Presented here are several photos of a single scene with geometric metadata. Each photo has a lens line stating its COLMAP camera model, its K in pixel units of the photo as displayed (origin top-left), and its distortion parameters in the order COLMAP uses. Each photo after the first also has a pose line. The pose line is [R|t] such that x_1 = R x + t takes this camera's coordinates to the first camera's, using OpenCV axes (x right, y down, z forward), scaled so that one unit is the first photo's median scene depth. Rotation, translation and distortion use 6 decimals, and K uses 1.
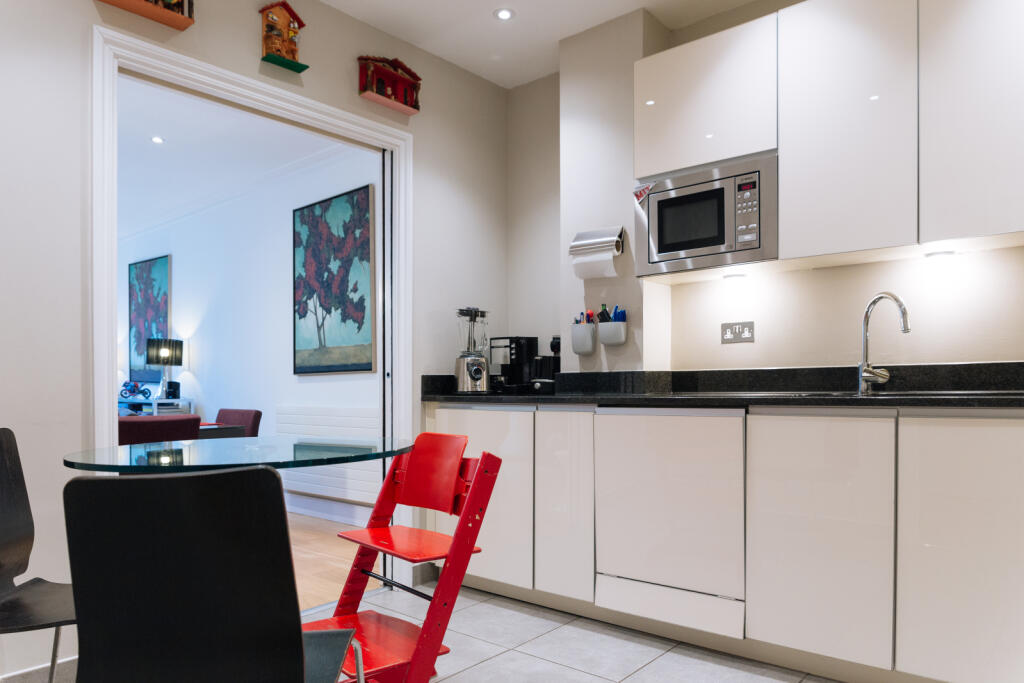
lens RADIAL K [[718.9, 0, 511.3], [0, 718.9, 388.8], [0, 0, 1]] dist [-0.002931, -0.001213]
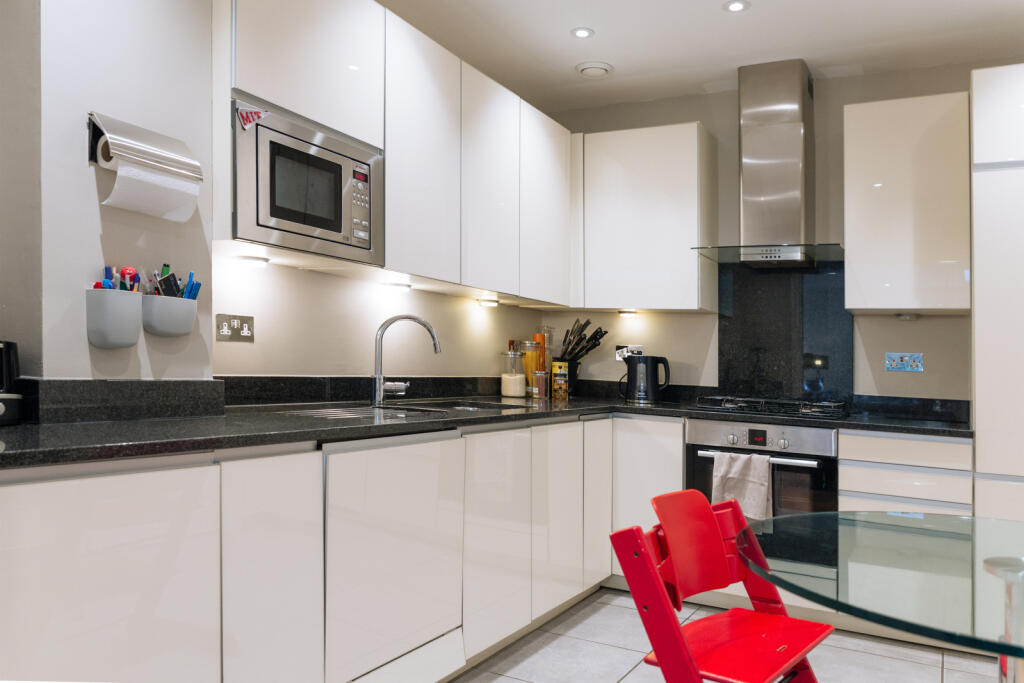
lens RADIAL K [[753.9, 0, 512.0], [0, 753.9, 341.5], [0, 0, 1]] dist [-0.007999, -0.005013]
pose [[-0.180455, 0.033045, 0.983028, -0.564559], [-0.024228, 0.998983, -0.038029, -0.042360], [-0.983285, -0.030680, -0.179471, 0.894096]]
